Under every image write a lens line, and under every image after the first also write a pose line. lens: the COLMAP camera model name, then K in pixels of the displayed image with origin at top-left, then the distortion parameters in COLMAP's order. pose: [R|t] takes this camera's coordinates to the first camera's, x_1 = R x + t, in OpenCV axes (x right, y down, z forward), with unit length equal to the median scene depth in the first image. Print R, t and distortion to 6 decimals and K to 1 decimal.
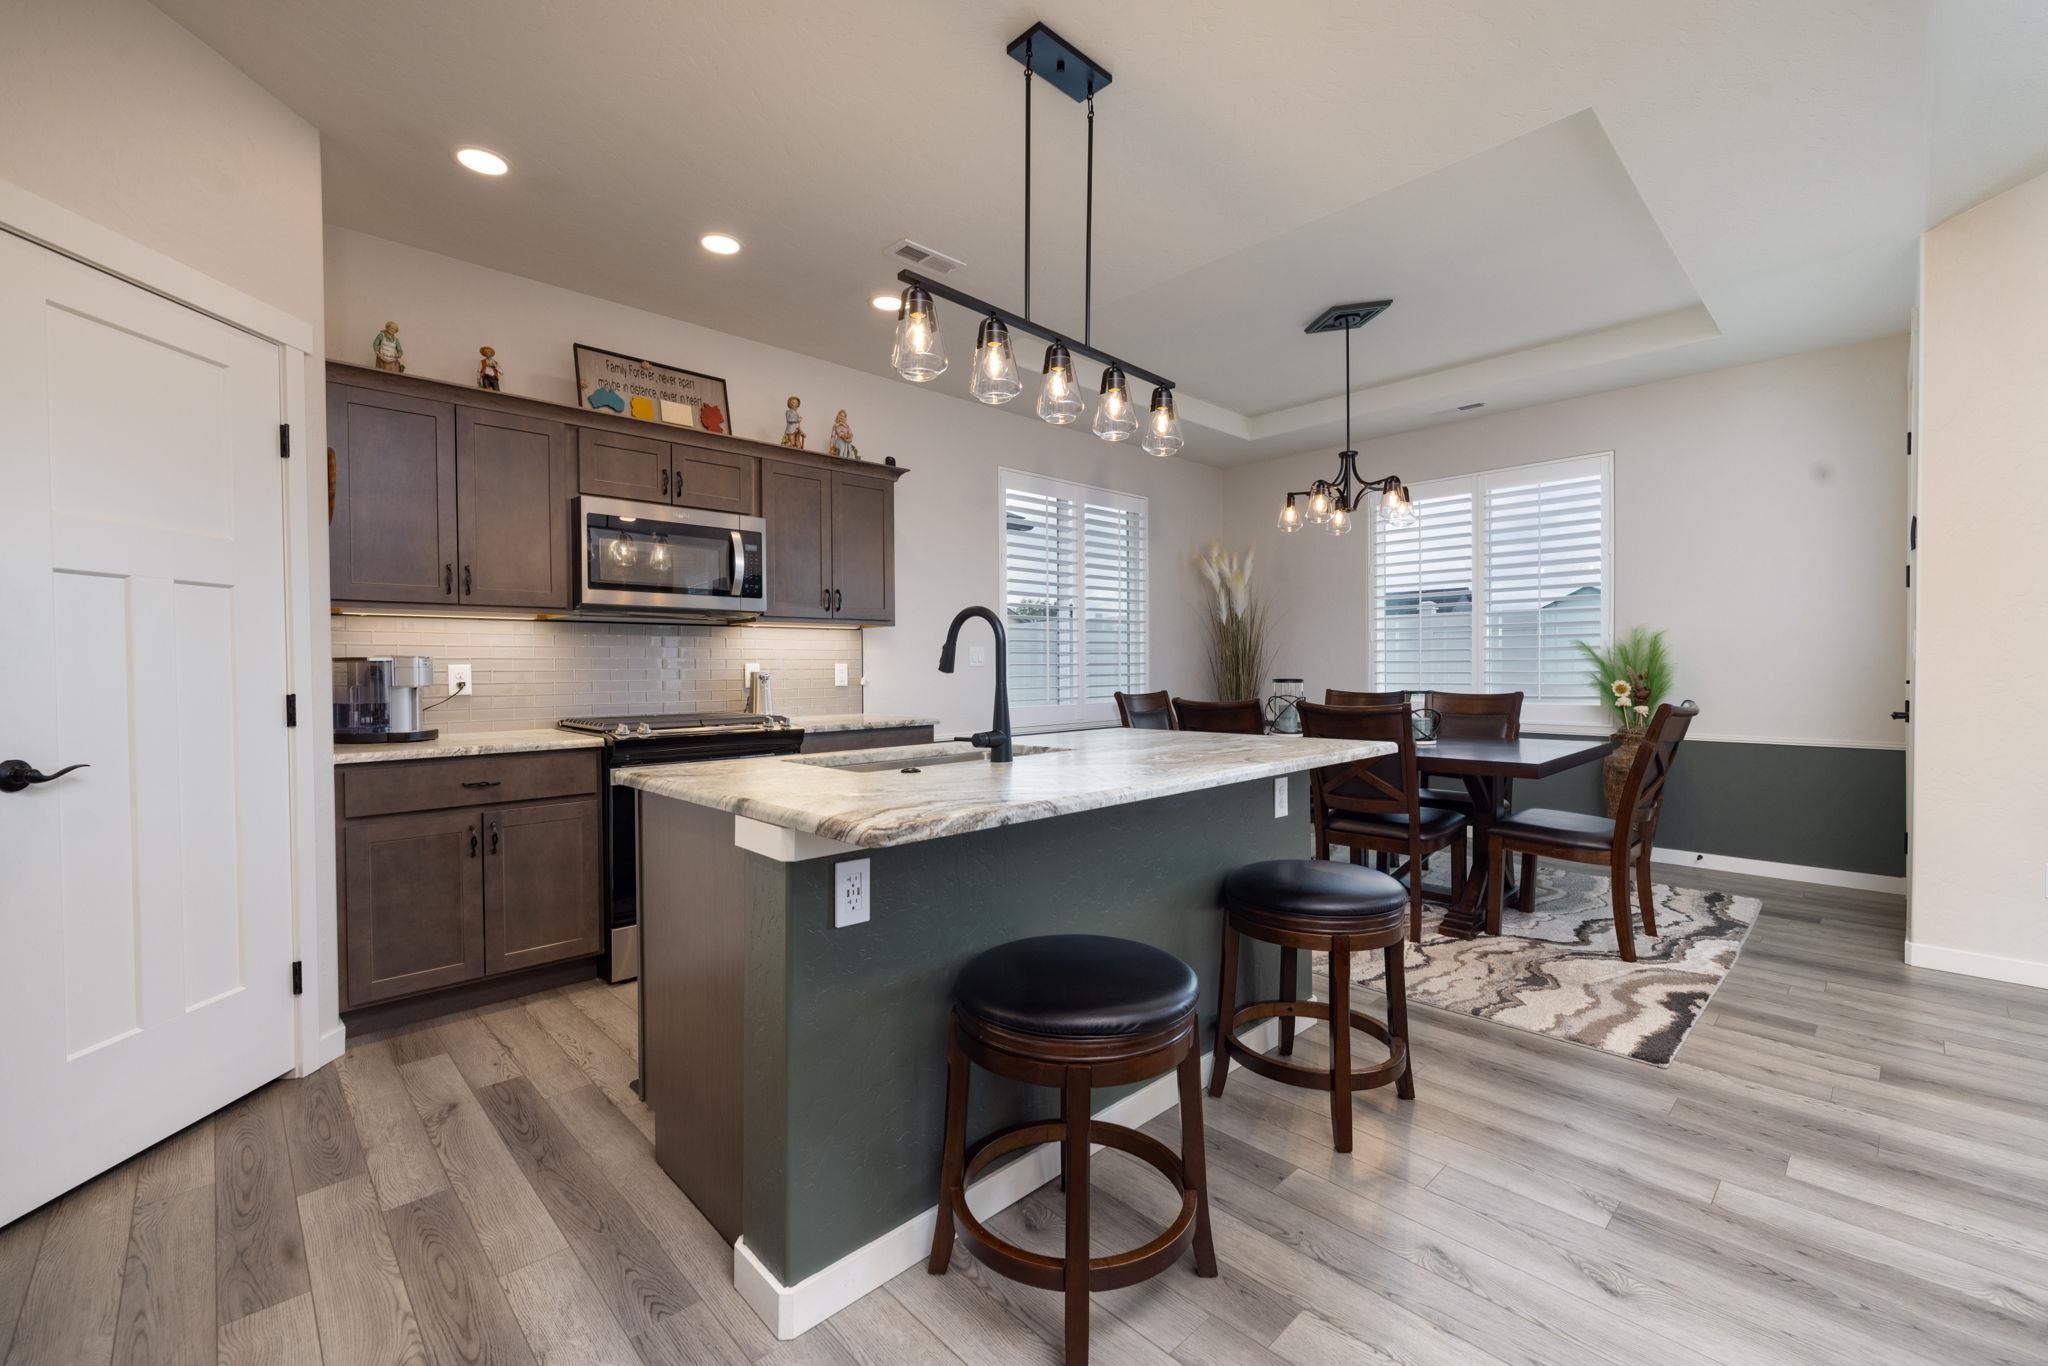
lens RADIAL K [[851.8, 0, 1027.8], [0, 851.8, 677.0], [0, 0, 1]] dist [0.000226, 0.000281]
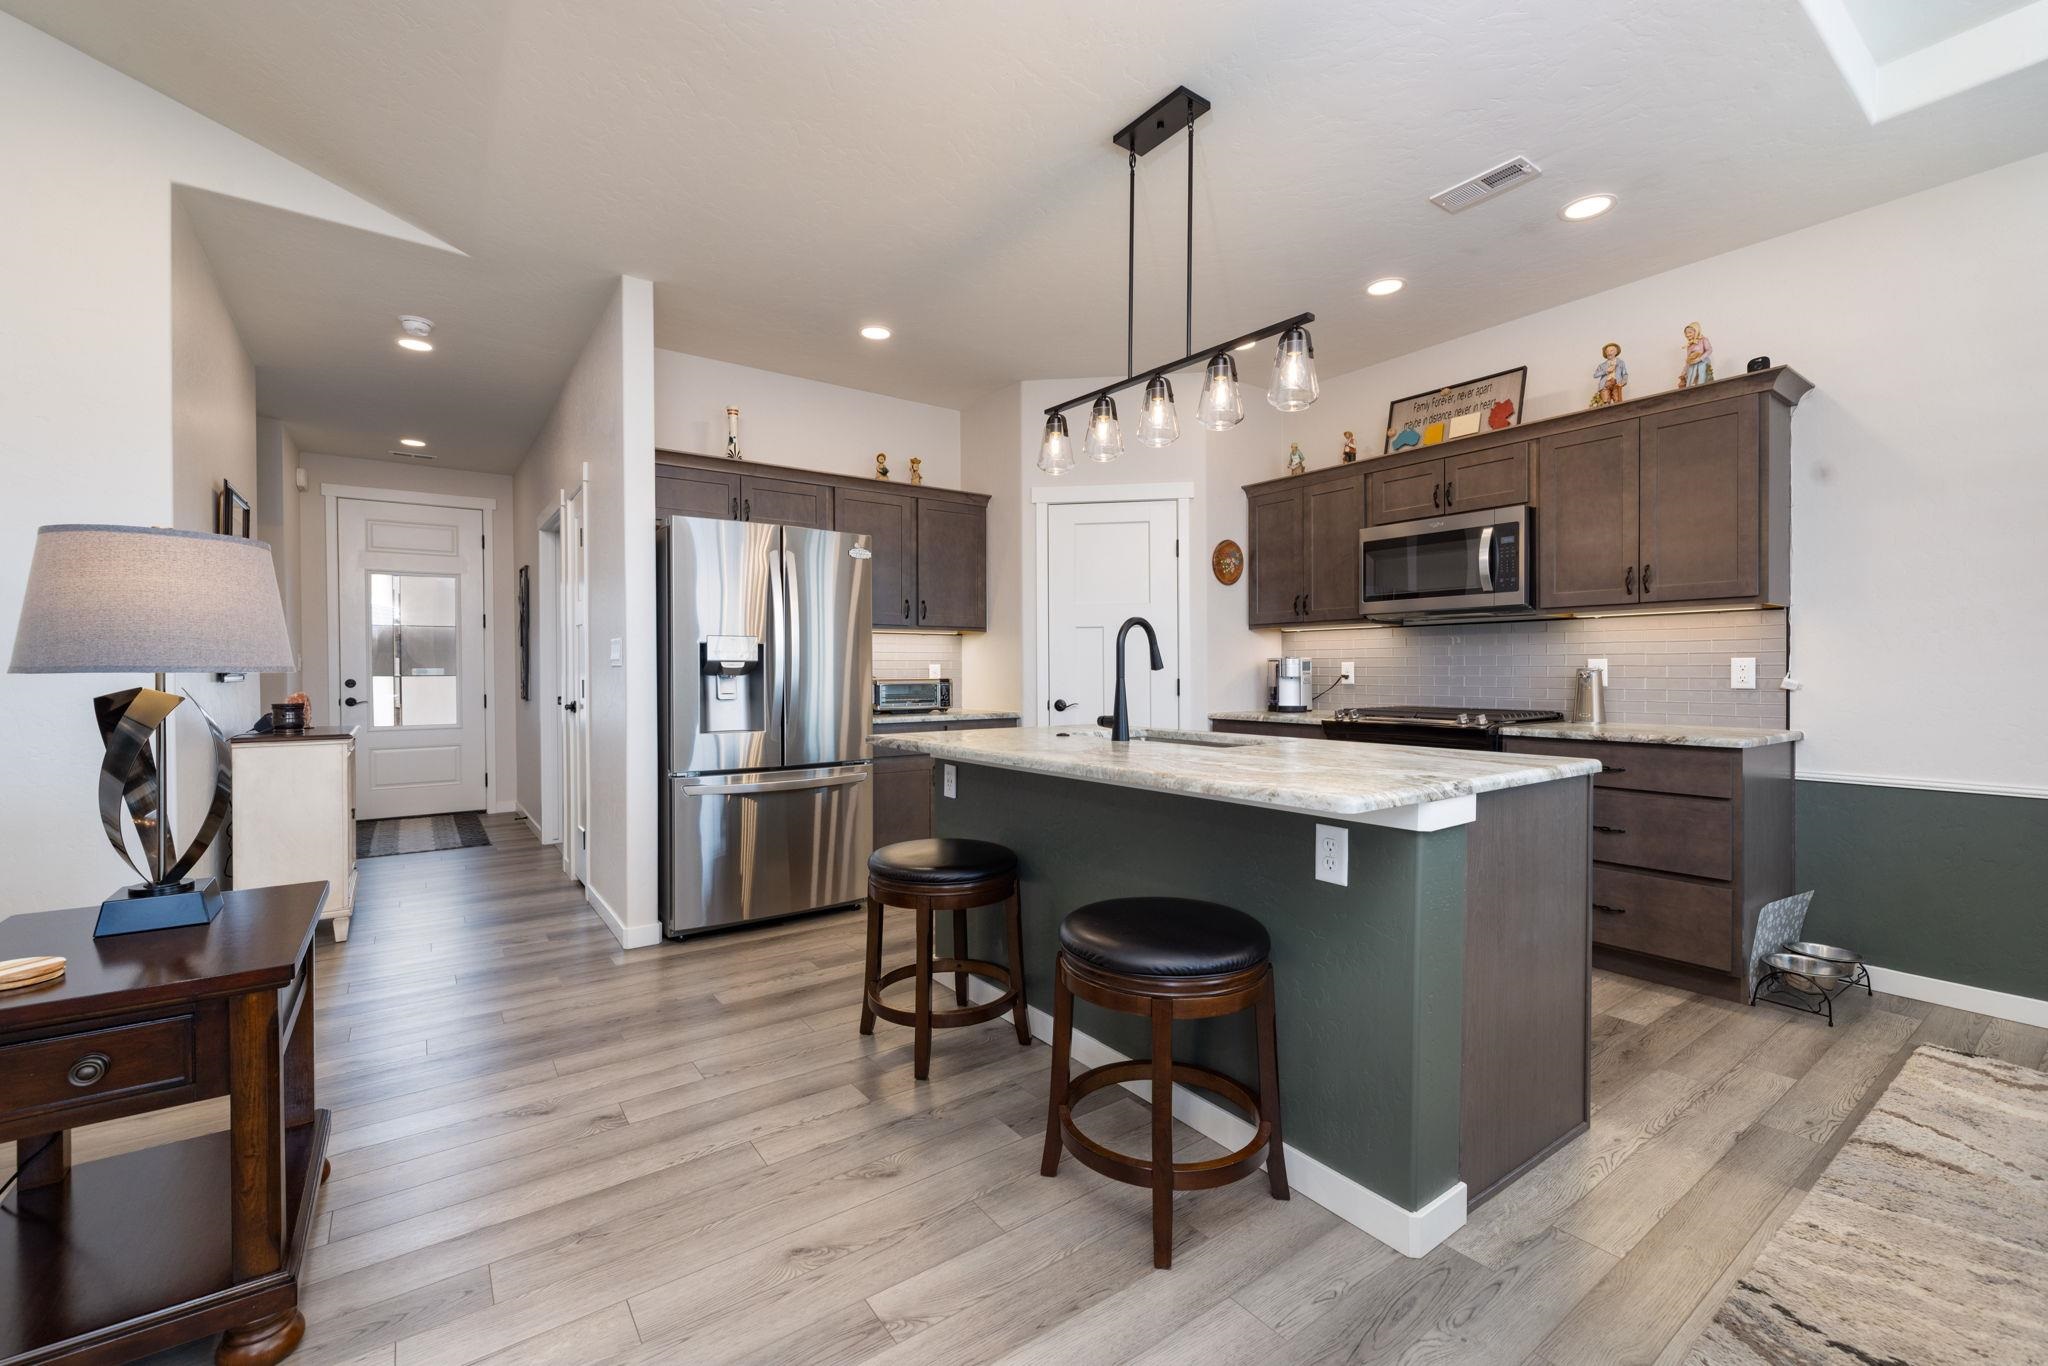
lens RADIAL K [[851.8, 0, 1027.8], [0, 851.8, 677.0], [0, 0, 1]] dist [0.000226, 0.000281]
pose [[-0.136300, 0.015046, -0.990553, 0.740258], [-0.006975, 0.999845, 0.016146, -0.008532], [0.990643, 0.009110, -0.136174, 0.622716]]
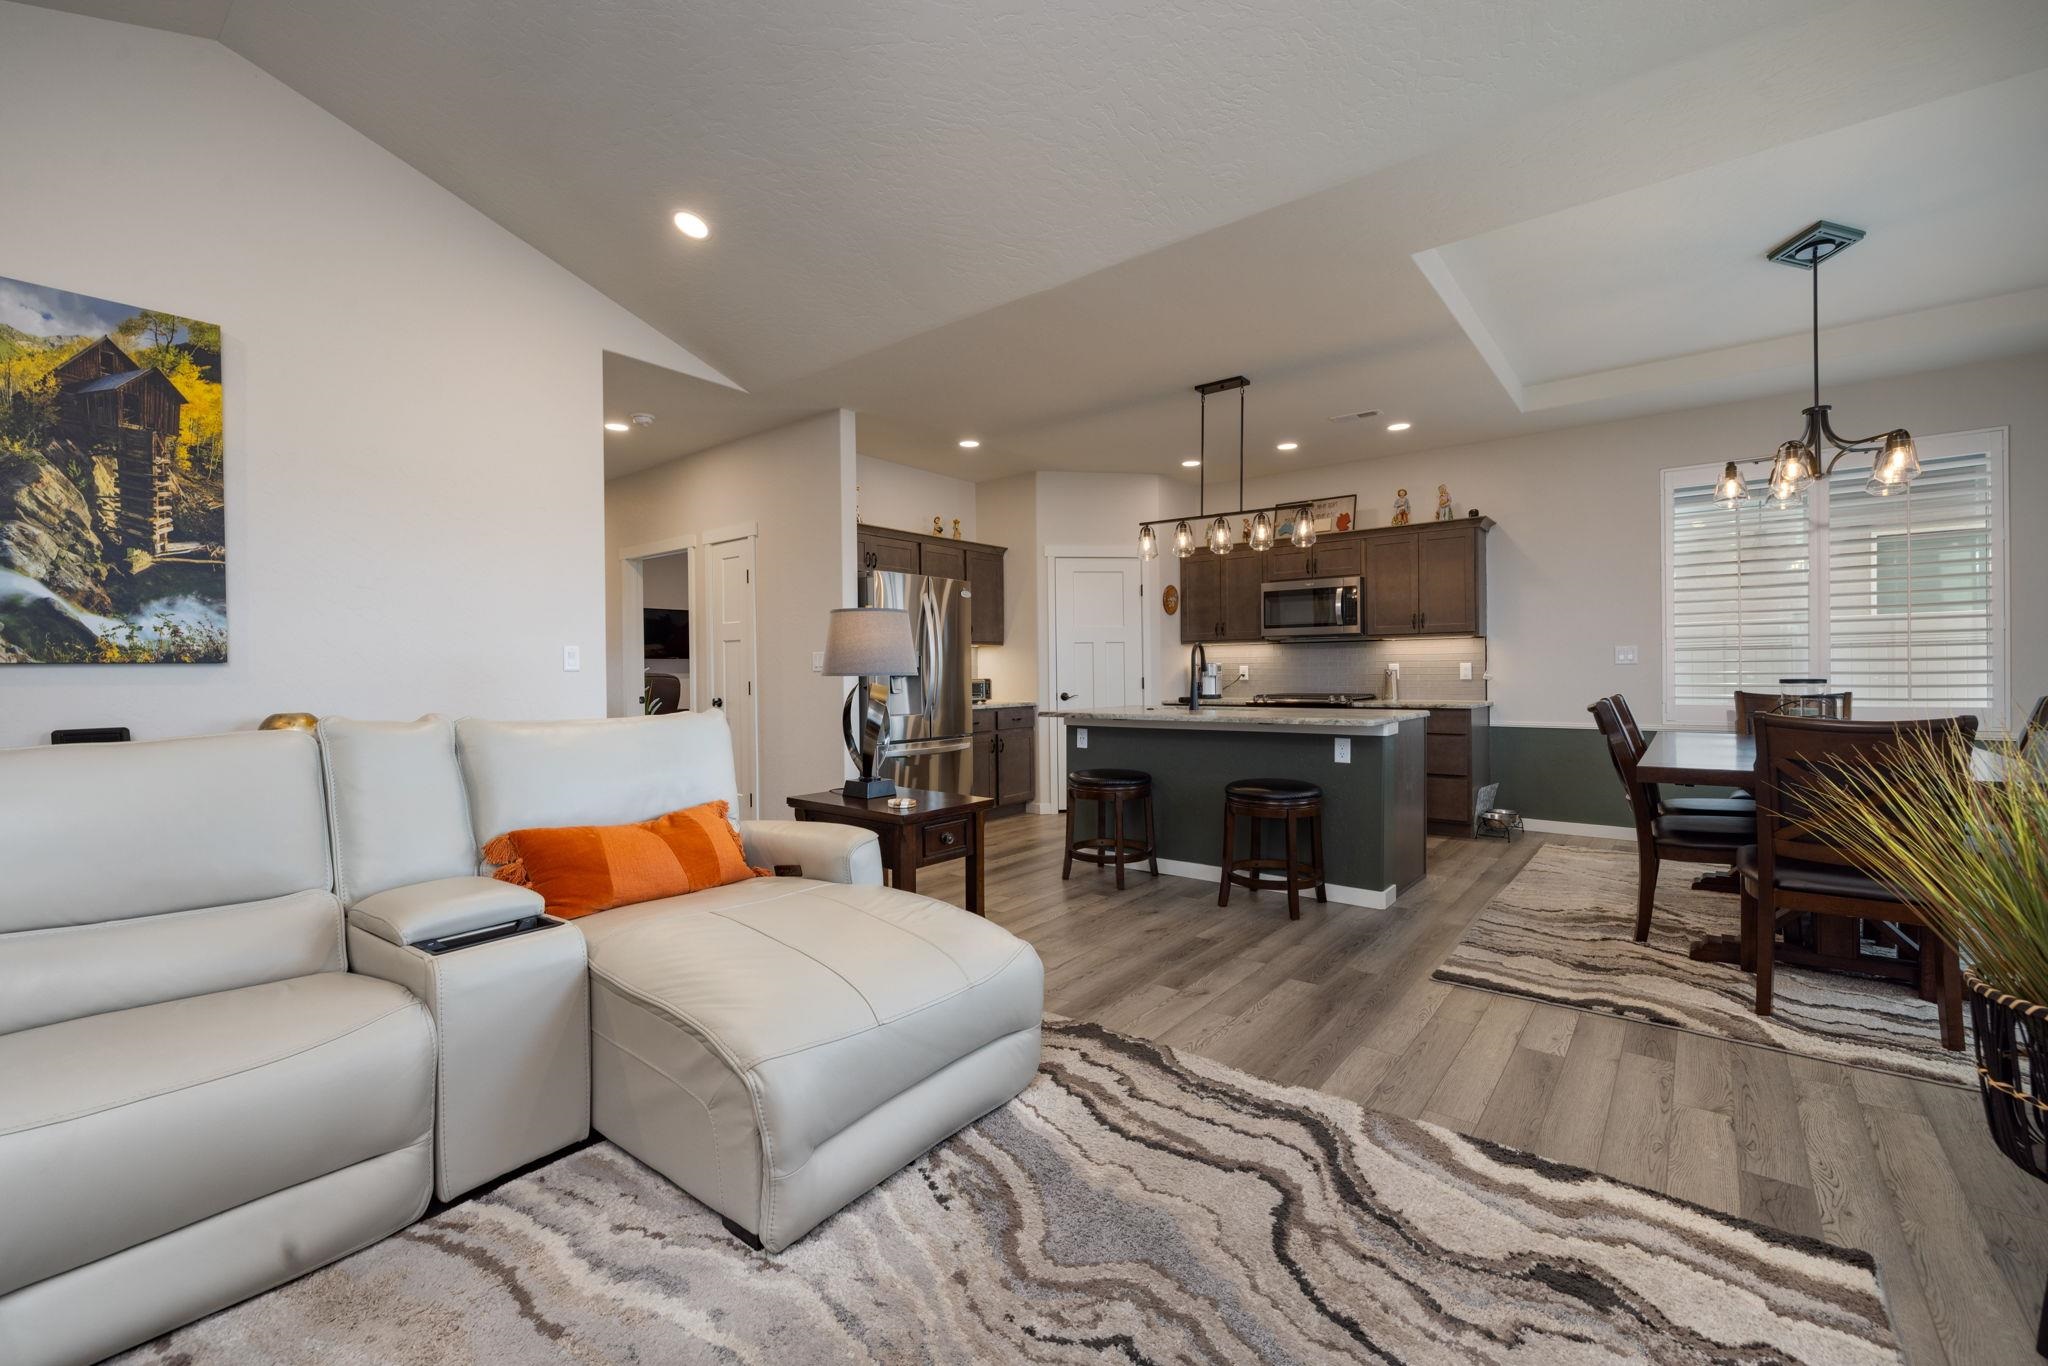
lens RADIAL K [[851.8, 0, 1027.8], [0, 851.8, 677.0], [0, 0, 1]] dist [0.000226, 0.000281]
pose [[0.136643, 0.012171, -0.990546, 1.315457], [-0.002294, 0.999926, 0.011970, -0.010432], [0.990618, 0.000637, 0.136661, 0.145295]]
